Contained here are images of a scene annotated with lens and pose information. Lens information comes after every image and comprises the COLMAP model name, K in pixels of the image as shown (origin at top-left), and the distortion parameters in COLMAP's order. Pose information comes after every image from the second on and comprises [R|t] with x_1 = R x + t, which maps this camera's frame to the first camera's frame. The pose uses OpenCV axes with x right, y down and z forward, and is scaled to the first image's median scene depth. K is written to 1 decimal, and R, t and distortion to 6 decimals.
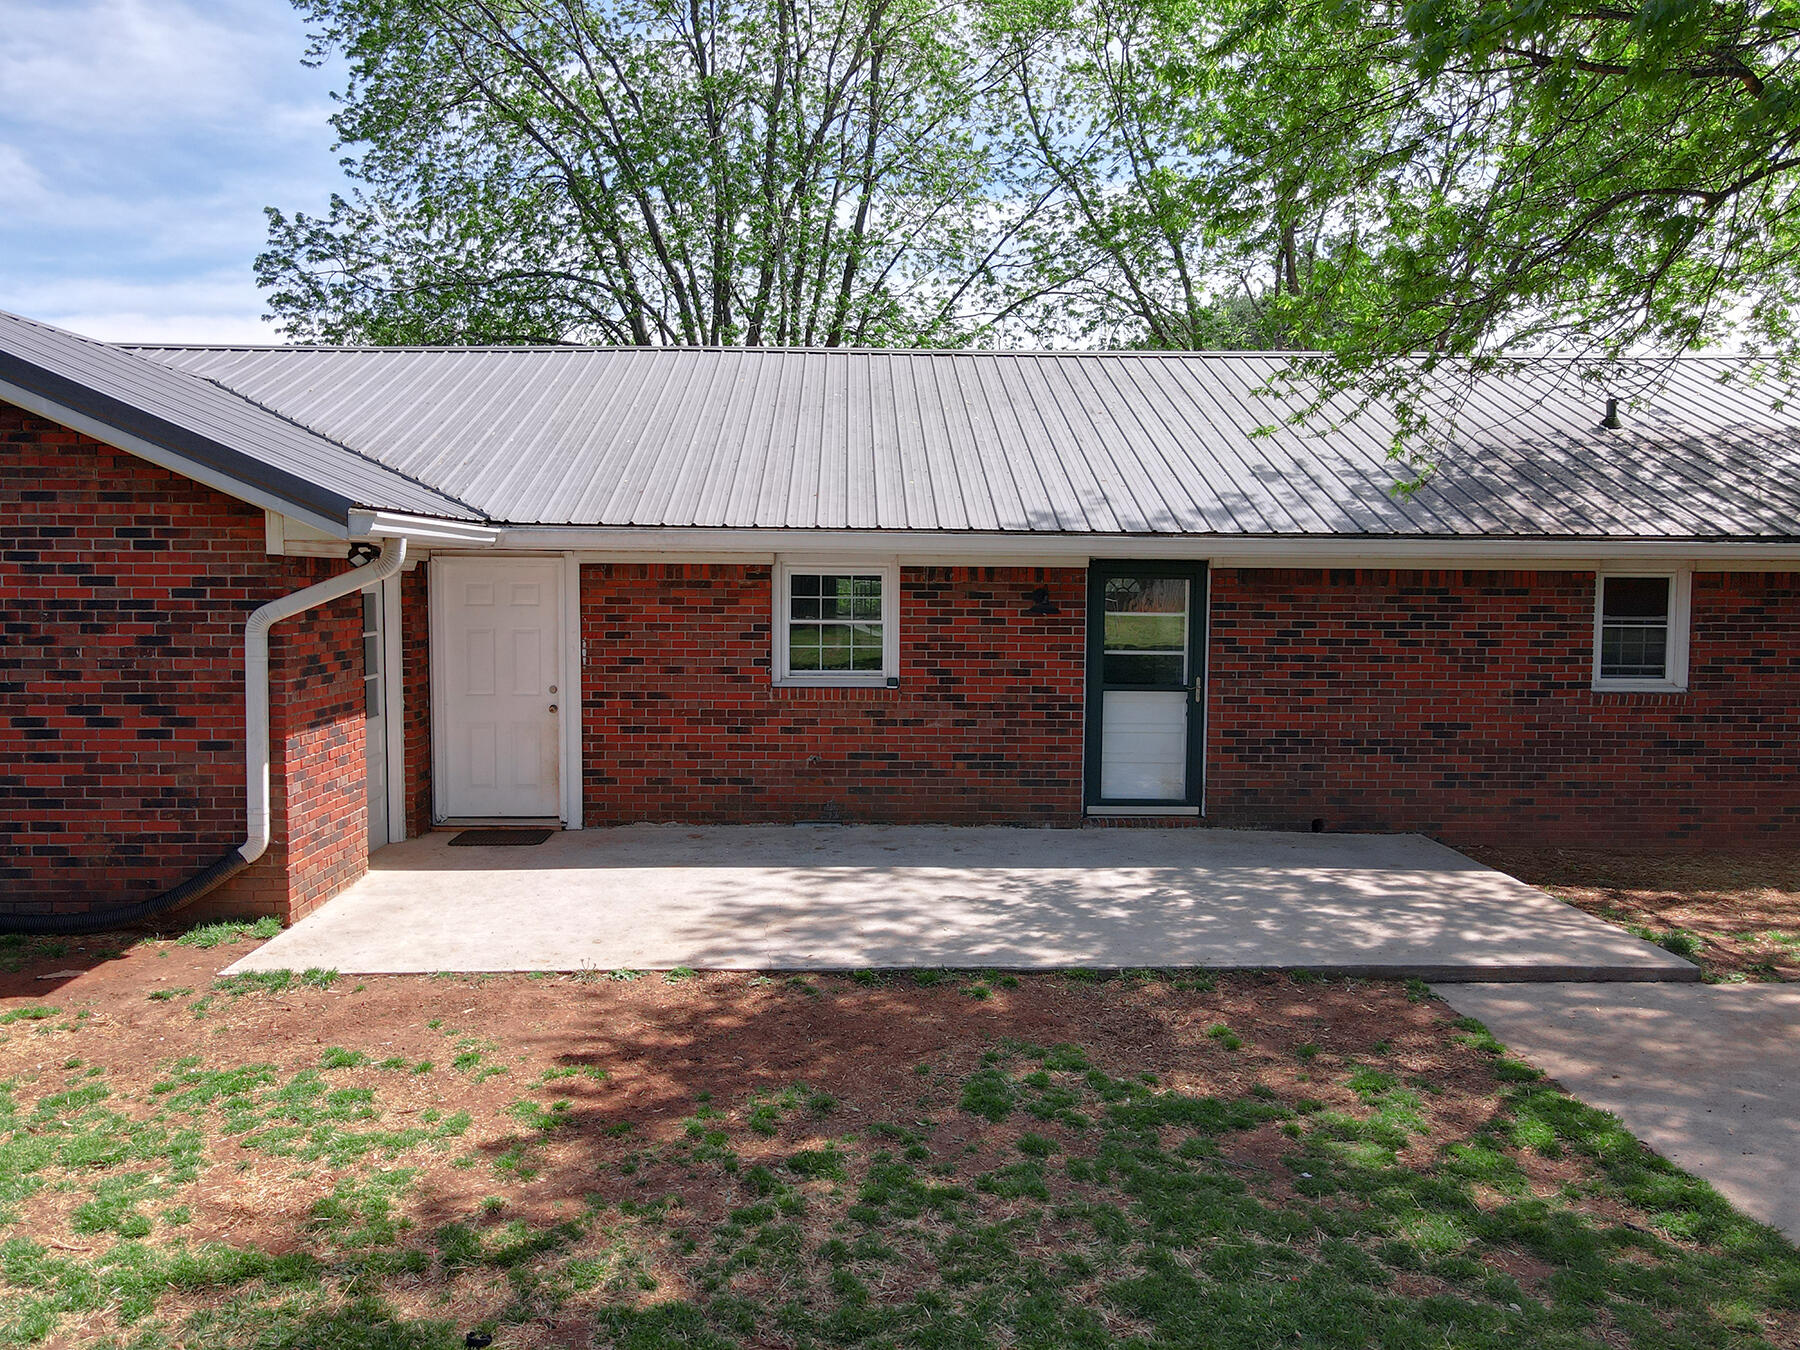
lens RADIAL K [[1328.9, 0, 895.1], [0, 1328.9, 659.4], [0, 0, 1]] dist [0.012471, 0.013416]
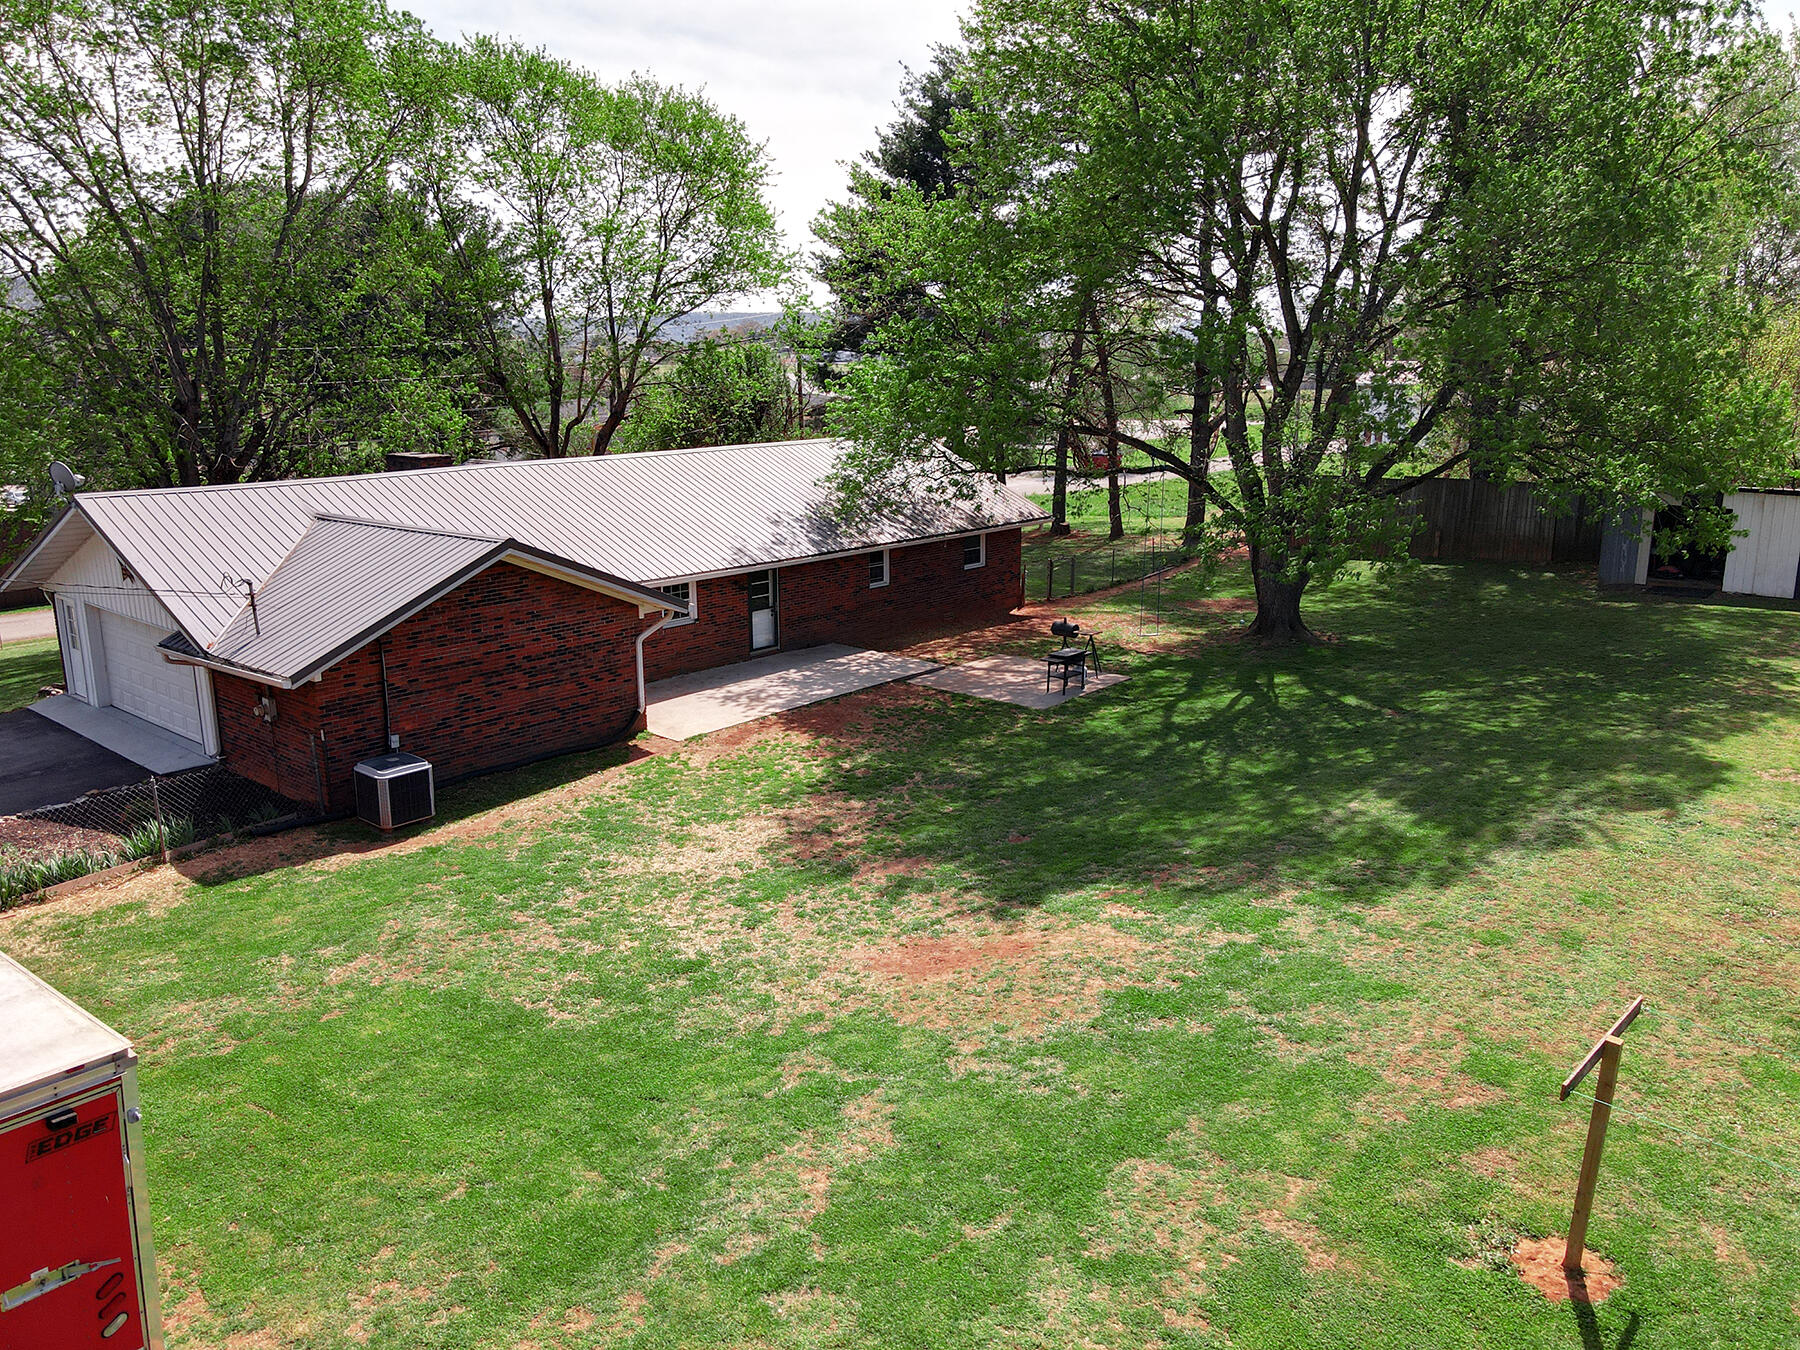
lens RADIAL K [[1328.9, 0, 895.1], [0, 1328.9, 659.4], [0, 0, 1]] dist [0.012471, 0.013416]
pose [[0.673696, -0.174515, 0.718107, -2.340634], [0.055879, 0.980965, 0.185972, -0.536257], [-0.736893, -0.085162, 0.670624, -1.580468]]
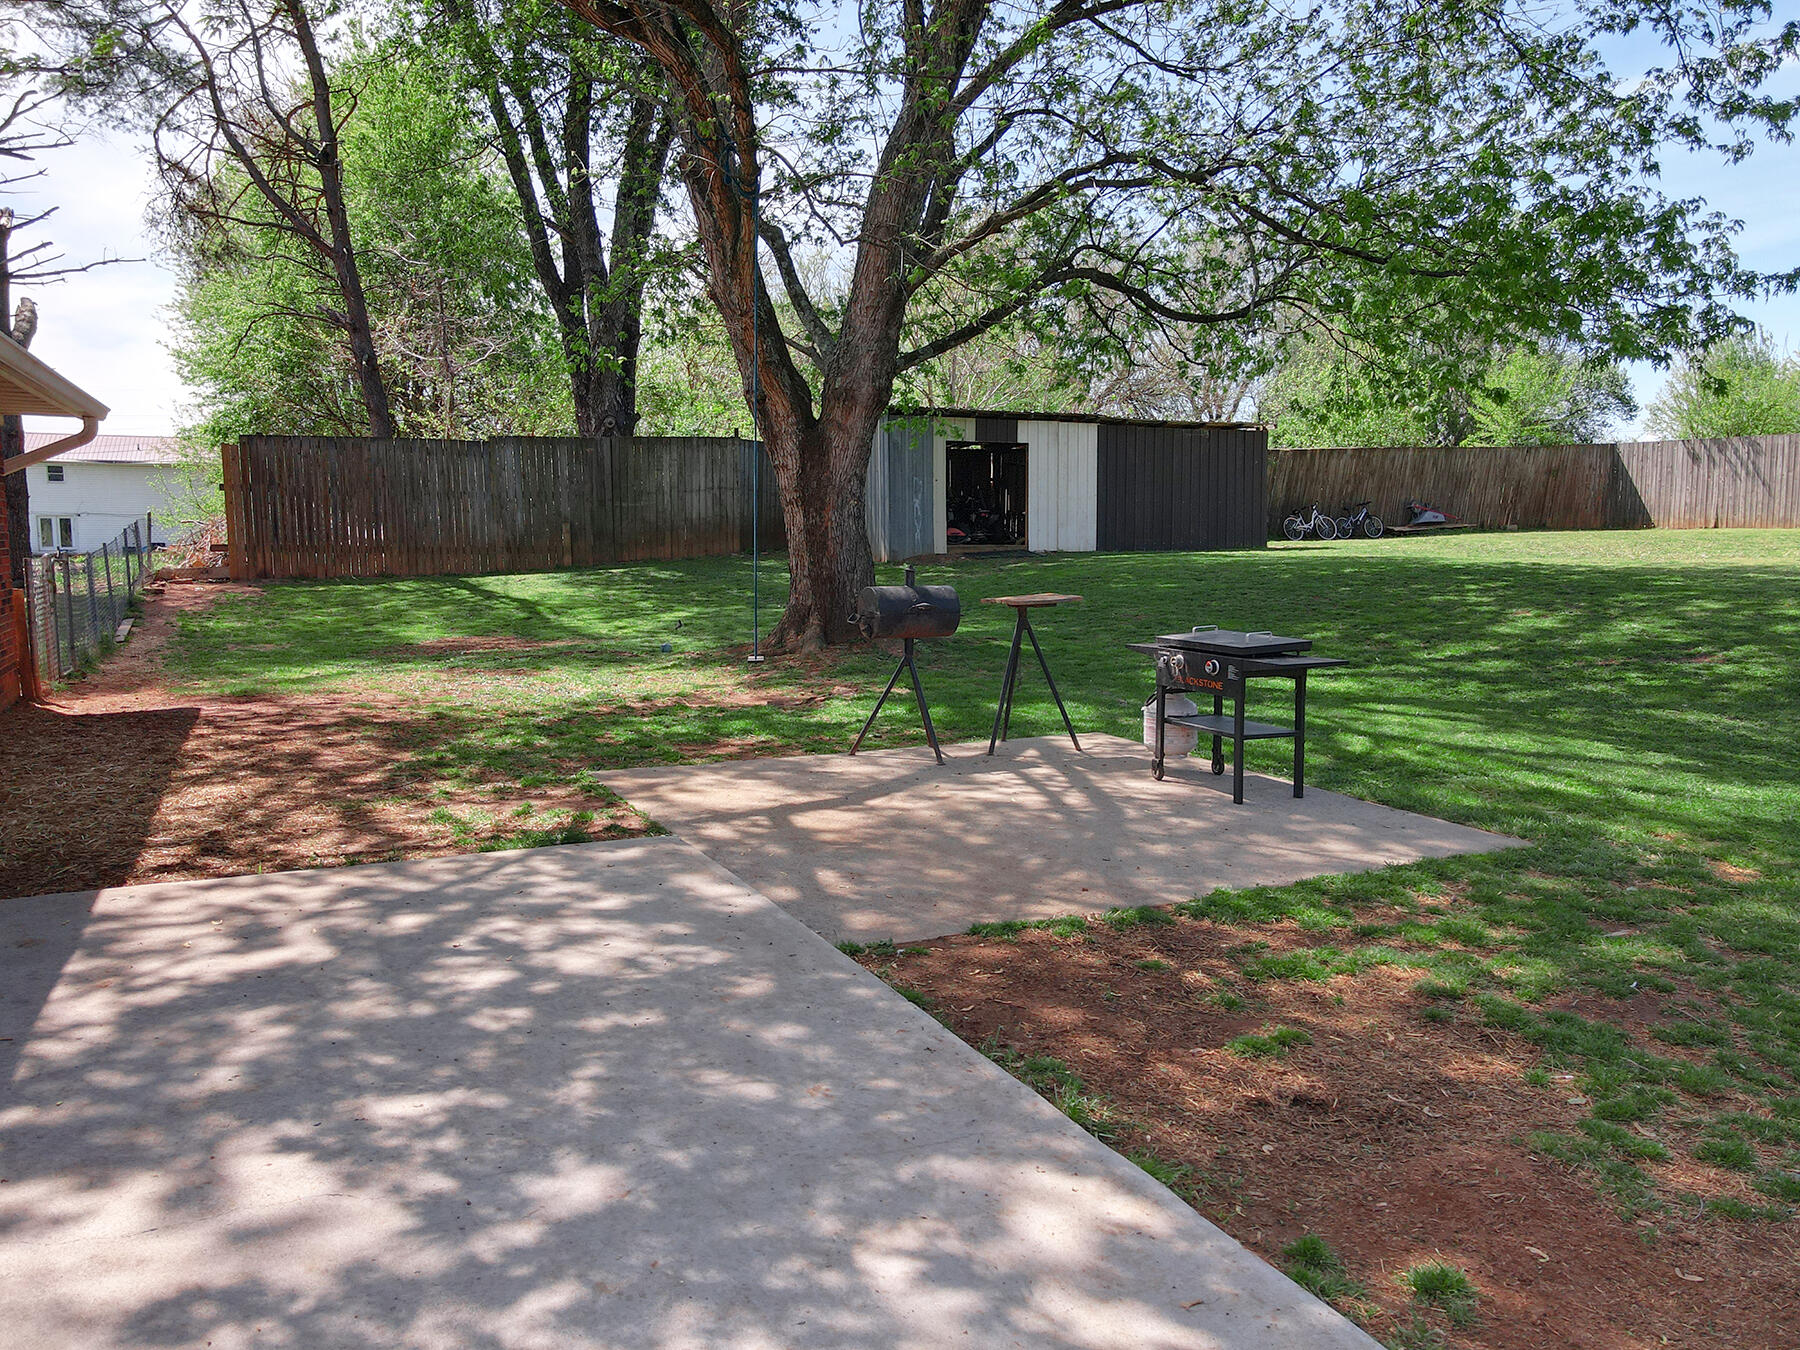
lens RADIAL K [[1328.9, 0, 895.1], [0, 1328.9, 659.4], [0, 0, 1]] dist [0.012471, 0.013416]
pose [[-0.398700, -0.103633, 0.911207, -0.170244], [0.050869, 0.989566, 0.134803, 0.018068], [-0.915670, 0.100098, -0.389268, 1.099366]]
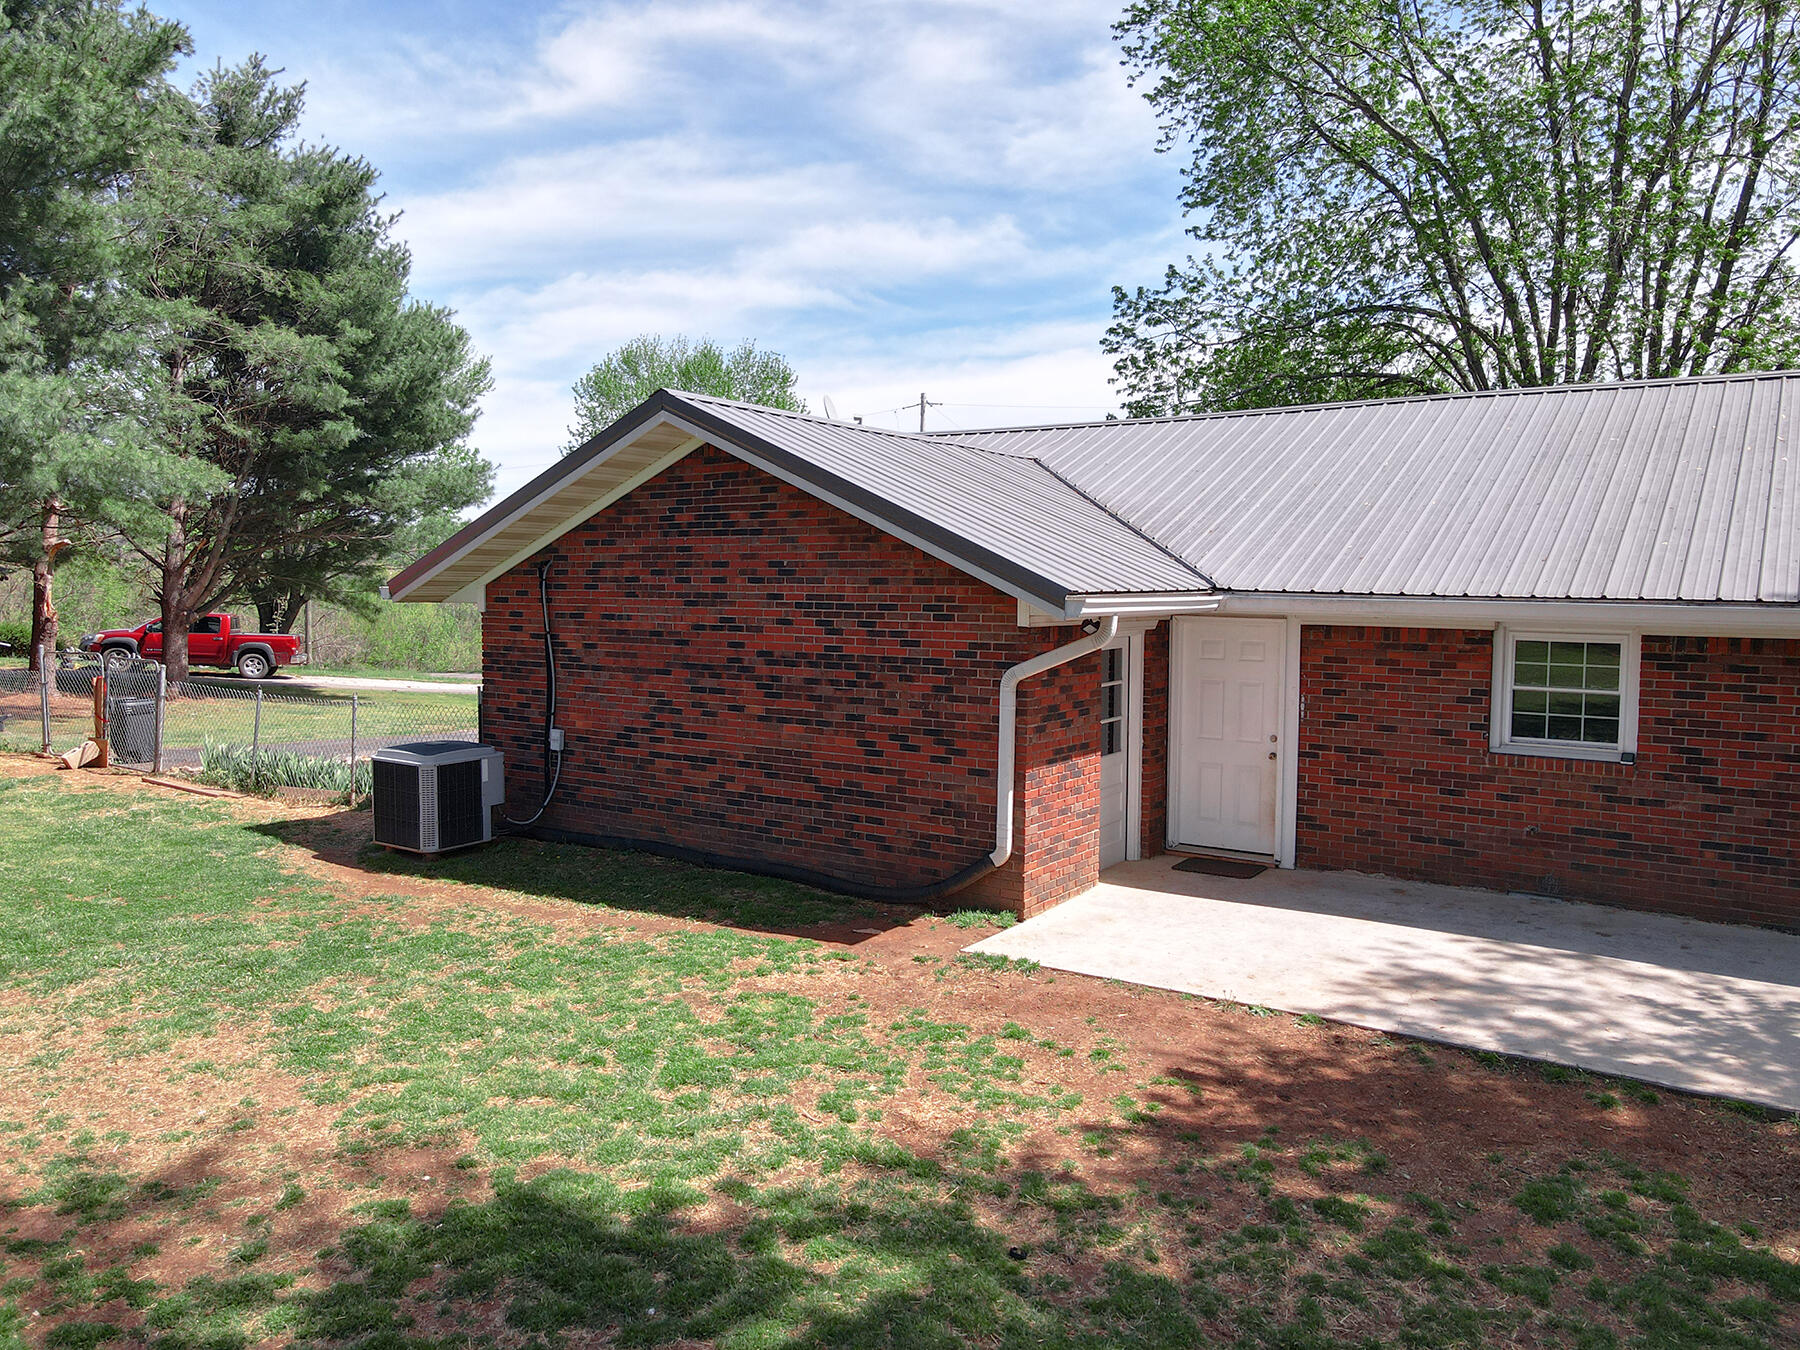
lens RADIAL K [[1328.9, 0, 895.1], [0, 1328.9, 659.4], [0, 0, 1]] dist [0.012471, 0.013416]
pose [[0.808808, 0.038128, -0.586835, 0.177177], [-0.041253, 0.999116, 0.008059, -0.052054], [0.586623, 0.017691, 0.809667, -0.093774]]
